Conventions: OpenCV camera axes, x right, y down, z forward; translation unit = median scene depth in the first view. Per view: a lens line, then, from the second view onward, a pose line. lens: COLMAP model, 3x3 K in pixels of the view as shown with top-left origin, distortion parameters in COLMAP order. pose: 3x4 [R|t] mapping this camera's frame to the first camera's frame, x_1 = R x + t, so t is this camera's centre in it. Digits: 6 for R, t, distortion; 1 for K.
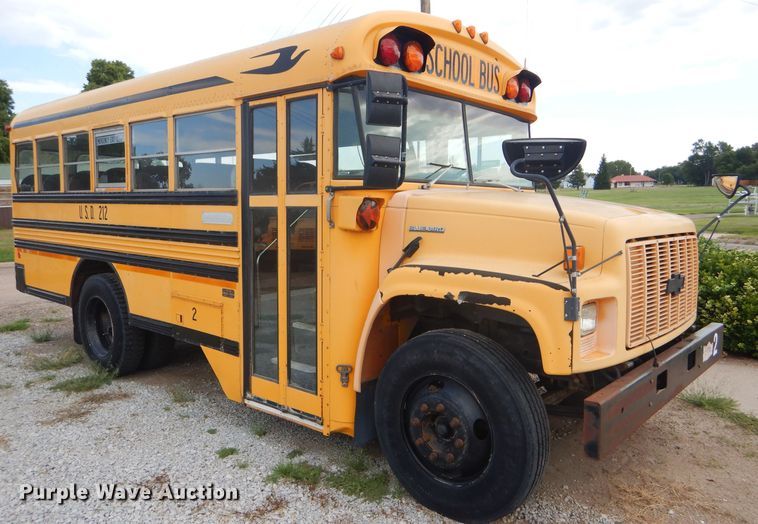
lens RADIAL K [[516.7, 0, 409.1], [0, 516.7, 262.8], [0, 0, 1]] dist [0.003774, -0.004987]
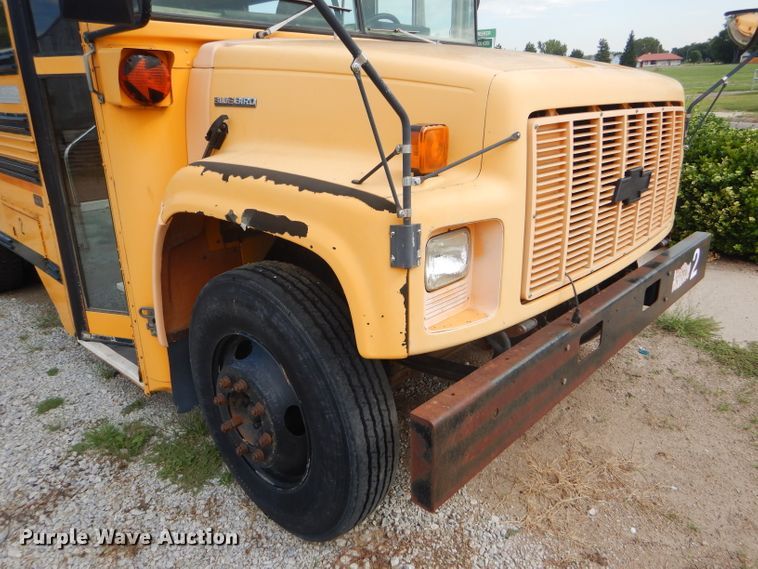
lens RADIAL K [[555.6, 0, 366.8], [0, 555.6, 284.8], [0, 0, 1]] dist [0.003782, -0.001000]
pose [[0.999593, -0.009385, -0.026946, 0.214394], [0.015453, 0.971939, 0.234724, -0.005862], [0.023987, -0.235044, 0.971689, 0.313041]]
